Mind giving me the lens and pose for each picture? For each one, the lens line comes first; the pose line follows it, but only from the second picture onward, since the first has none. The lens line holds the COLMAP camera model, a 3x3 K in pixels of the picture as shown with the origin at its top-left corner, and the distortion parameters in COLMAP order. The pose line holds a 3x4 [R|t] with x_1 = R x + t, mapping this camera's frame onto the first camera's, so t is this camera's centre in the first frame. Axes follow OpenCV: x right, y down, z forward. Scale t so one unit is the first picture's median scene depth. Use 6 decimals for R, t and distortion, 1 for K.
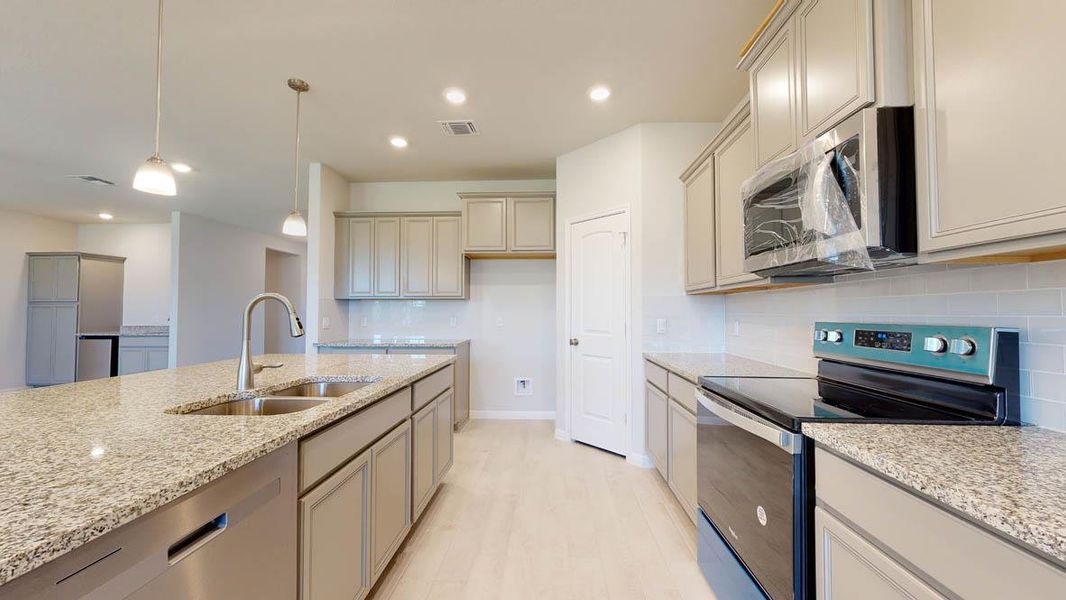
lens RADIAL K [[392.8, 0, 533.3], [0, 392.8, 302.0], [0, 0, 1]] dist [0.002309, 0.000194]
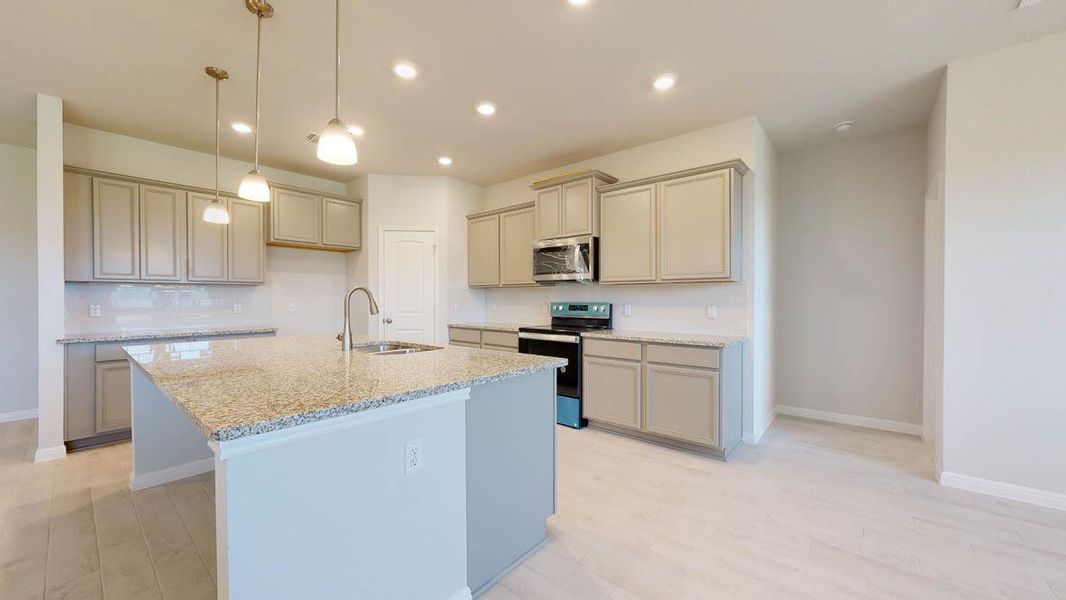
lens RADIAL K [[392.8, 0, 533.3], [0, 392.8, 302.0], [0, 0, 1]] dist [0.002309, 0.000194]
pose [[0.610909, -0.007685, 0.791664, -0.884052], [-0.021023, 0.999443, 0.025926, -0.008247], [-0.791422, -0.032482, 0.610407, -0.273044]]
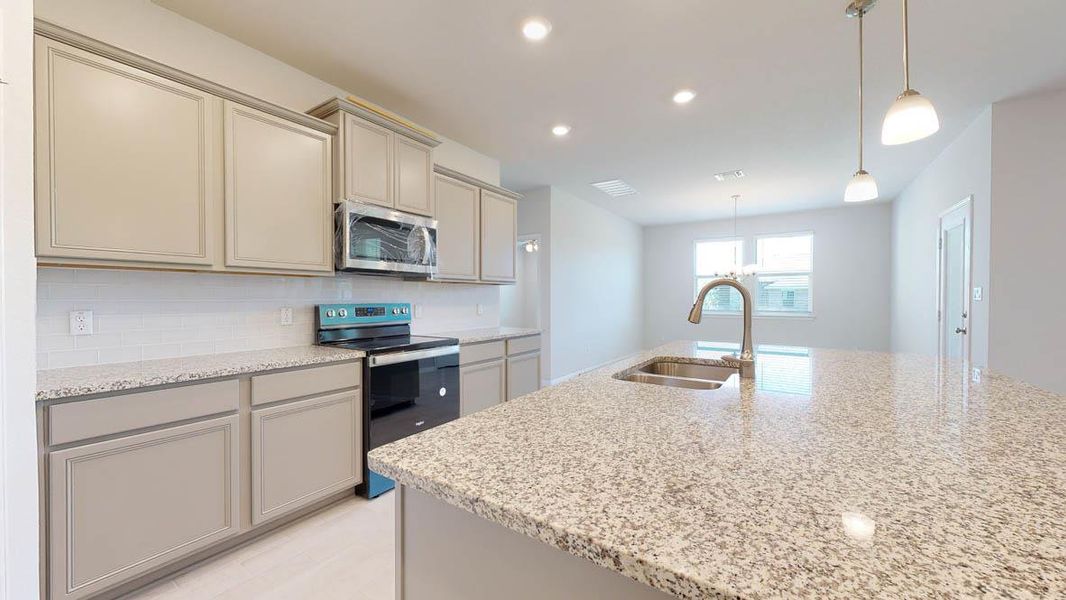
lens RADIAL K [[392.8, 0, 533.3], [0, 392.8, 302.0], [0, 0, 1]] dist [0.002309, 0.000194]
pose [[-0.853393, -0.007498, 0.521214, -0.472149], [-0.014392, 0.999854, -0.009181, 0.029714], [-0.521070, -0.015336, -0.853376, 1.261424]]
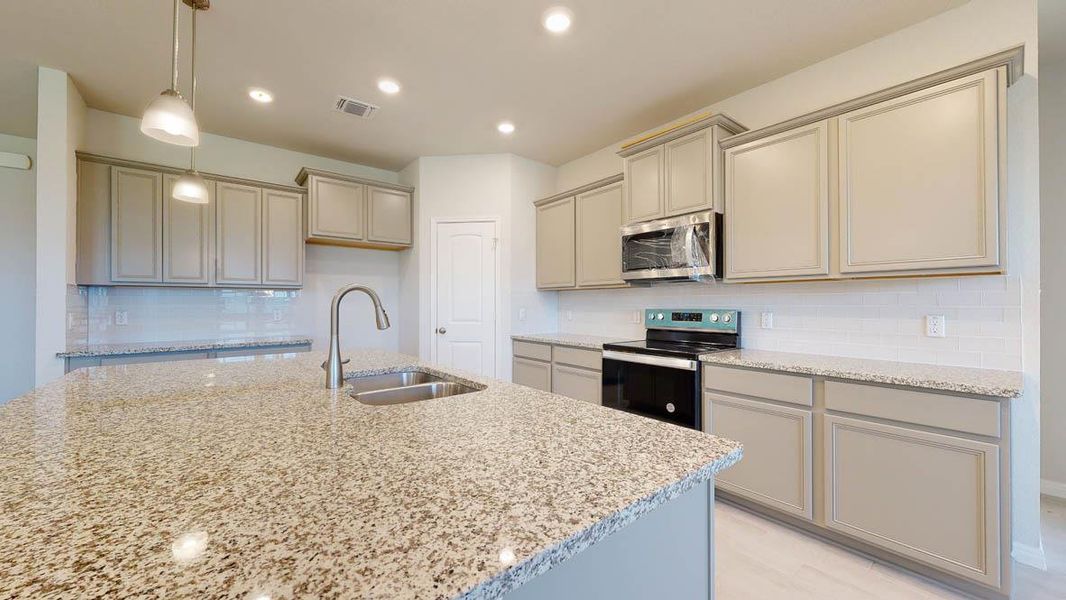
lens RADIAL K [[391.5, 0, 534.6], [0, 391.5, 301.9], [0, 0, 1]] dist [0.002559, 0.000040]
pose [[0.744971, 0.001749, 0.667094, -0.594605], [-0.016360, 0.999744, 0.015649, -0.000895], [-0.666896, -0.022571, 0.744809, 0.005949]]
